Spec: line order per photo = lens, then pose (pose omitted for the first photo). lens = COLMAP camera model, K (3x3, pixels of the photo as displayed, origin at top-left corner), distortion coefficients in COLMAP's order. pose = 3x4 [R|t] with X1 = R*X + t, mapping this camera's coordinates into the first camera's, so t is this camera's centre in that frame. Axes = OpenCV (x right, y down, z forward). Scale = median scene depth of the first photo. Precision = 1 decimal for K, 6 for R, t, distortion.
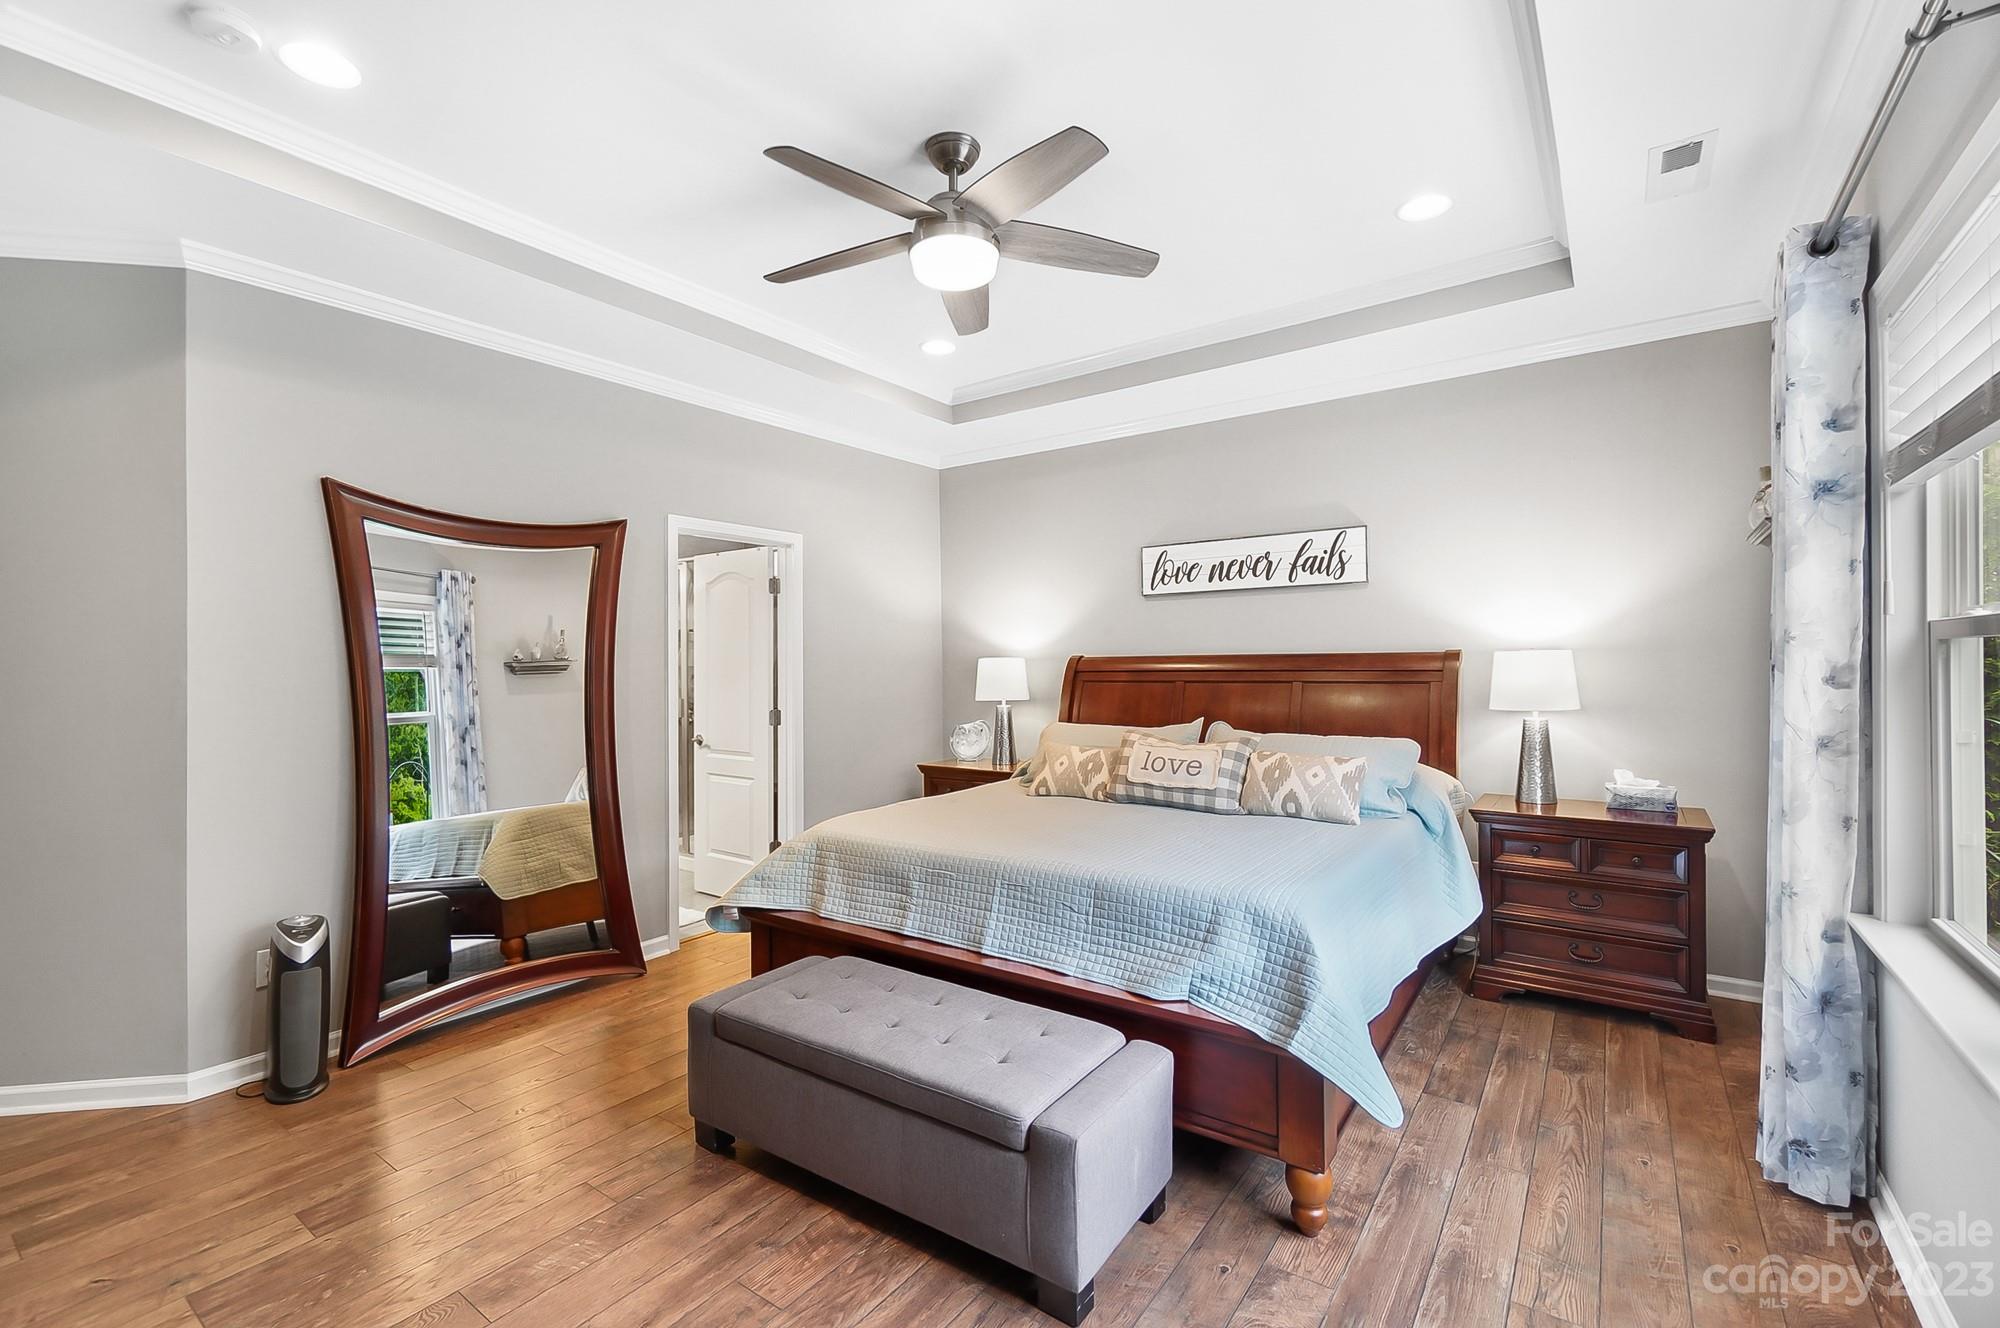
lens RADIAL K [[864.9, 0, 995.9], [0, 864.9, 662.2], [0, 0, 1]] dist [-0.011716, -0.000294]
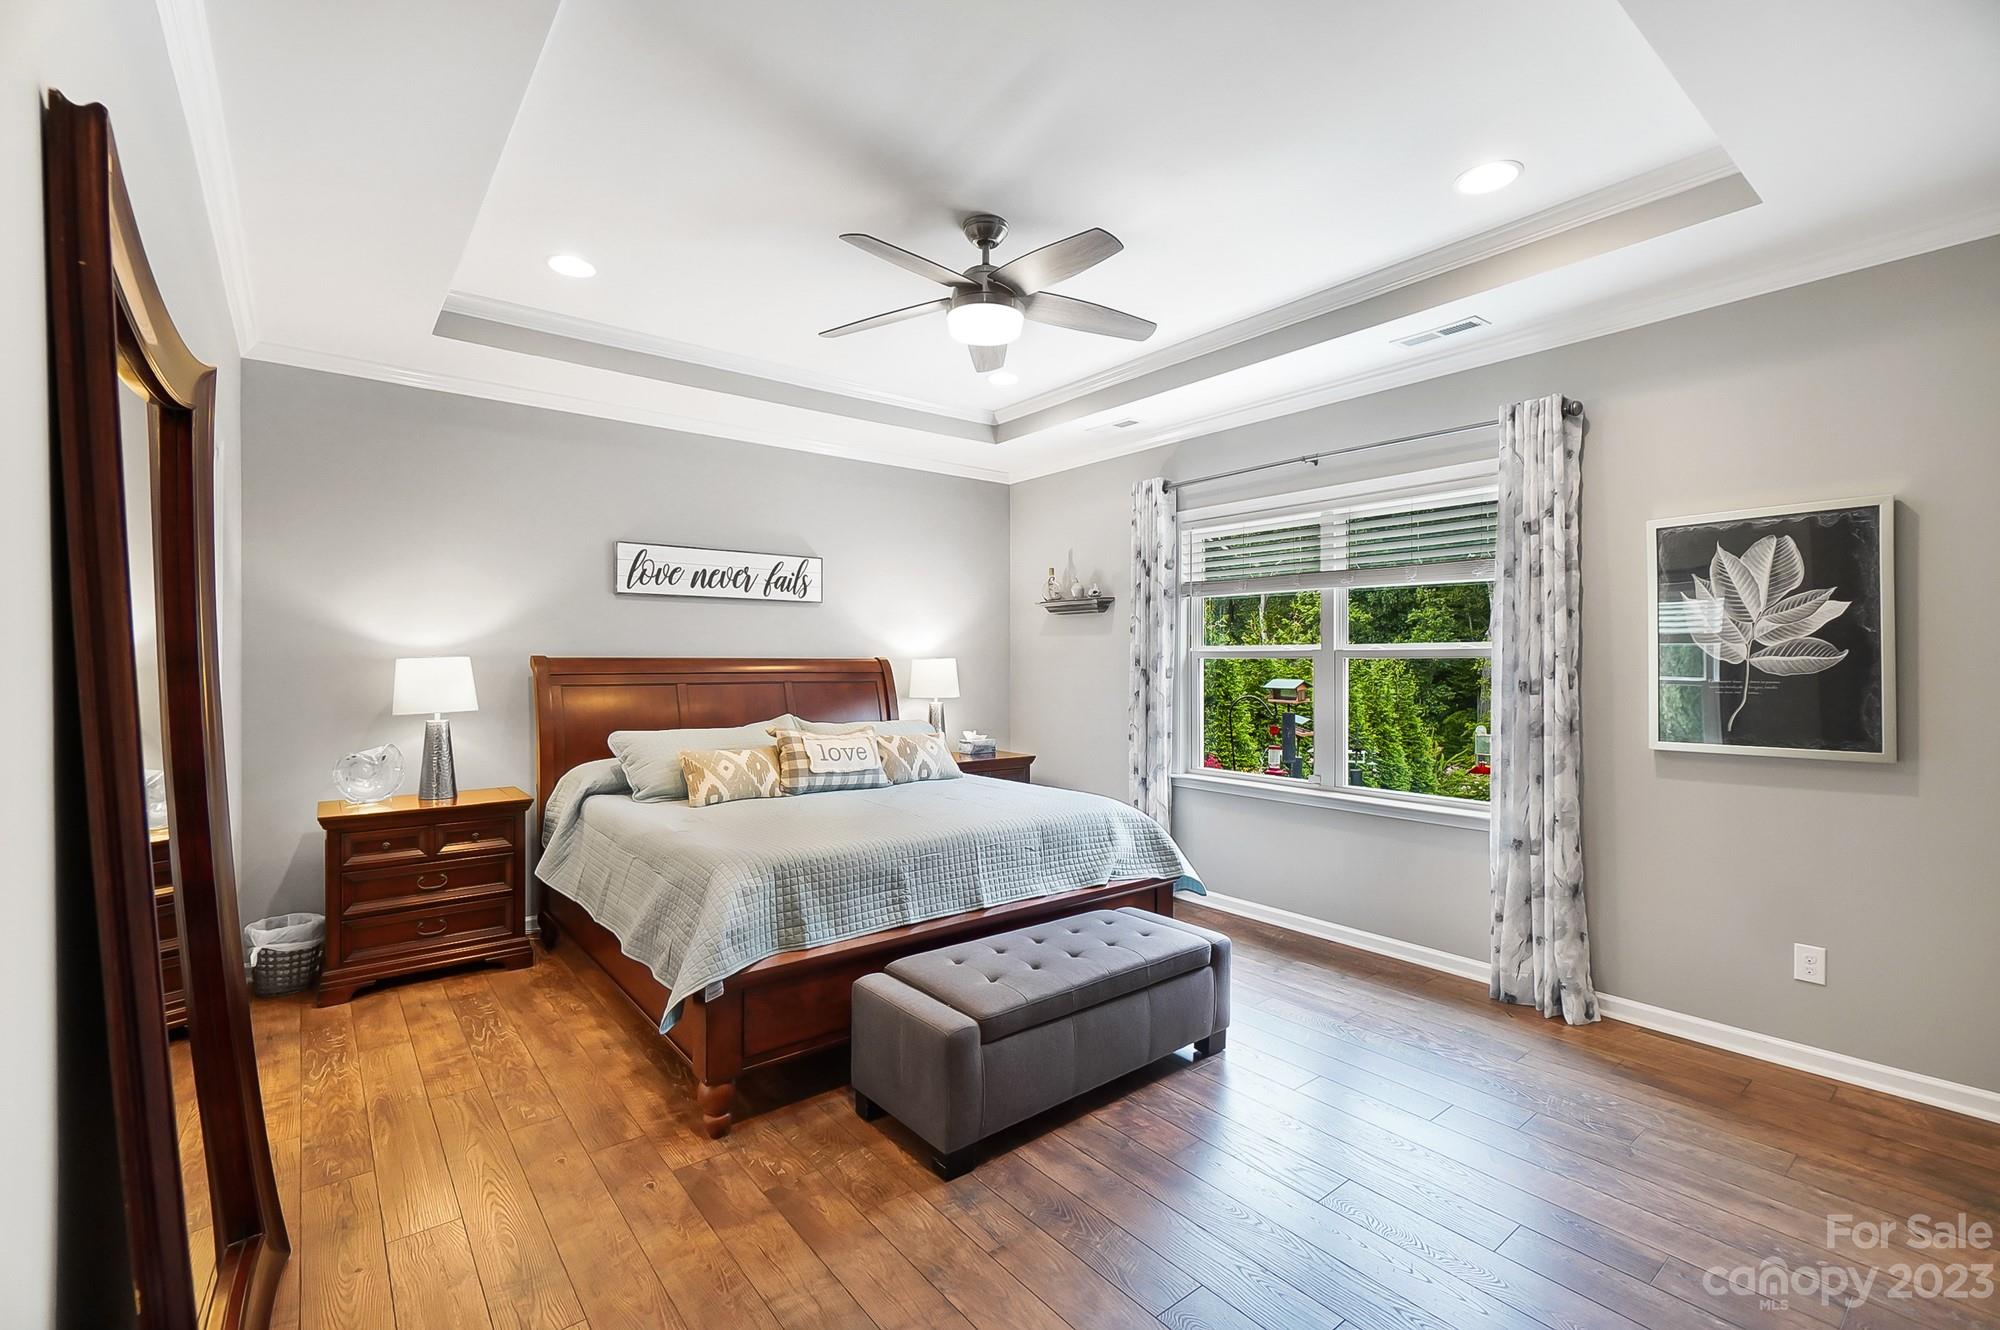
lens RADIAL K [[864.9, 0, 995.9], [0, 864.9, 663.2], [0, 0, 1]] dist [-0.011716, -0.000294]
pose [[0.264845, 0.009982, 0.964239, -0.713515], [-0.004802, 0.999948, -0.009033, 0.006174], [-0.964279, -0.002238, 0.264880, 0.410033]]
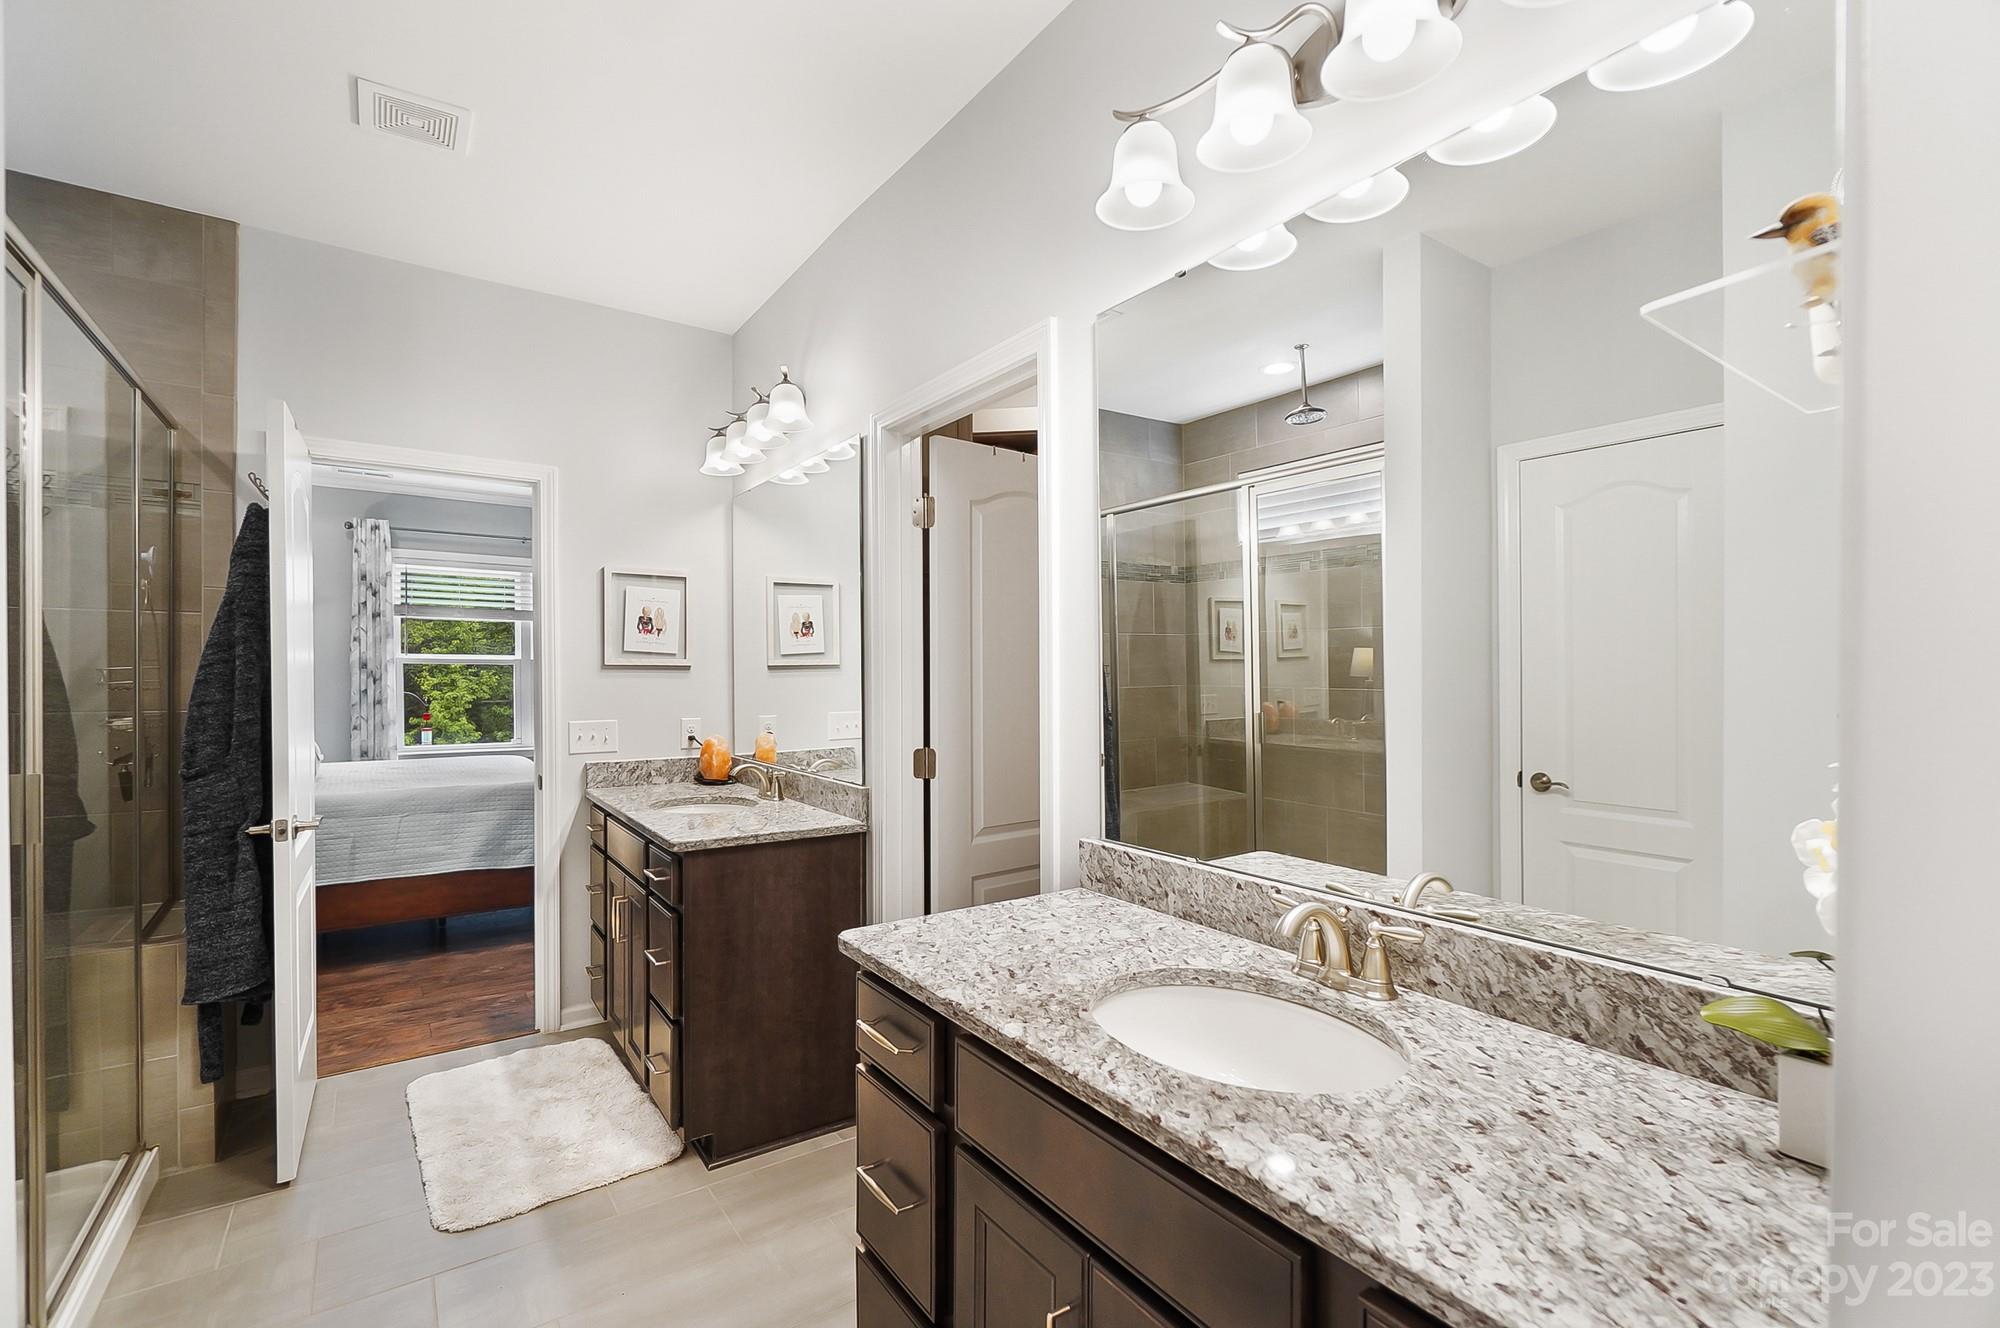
lens RADIAL K [[864.9, 0, 995.9], [0, 864.9, 662.2], [0, 0, 1]] dist [-0.011716, -0.000294]
pose [[-0.944446, 0.012031, 0.328446, -1.005849], [0.007495, 0.999858, -0.015073, 0.017173], [-0.328581, -0.011774, -0.944402, 1.571315]]
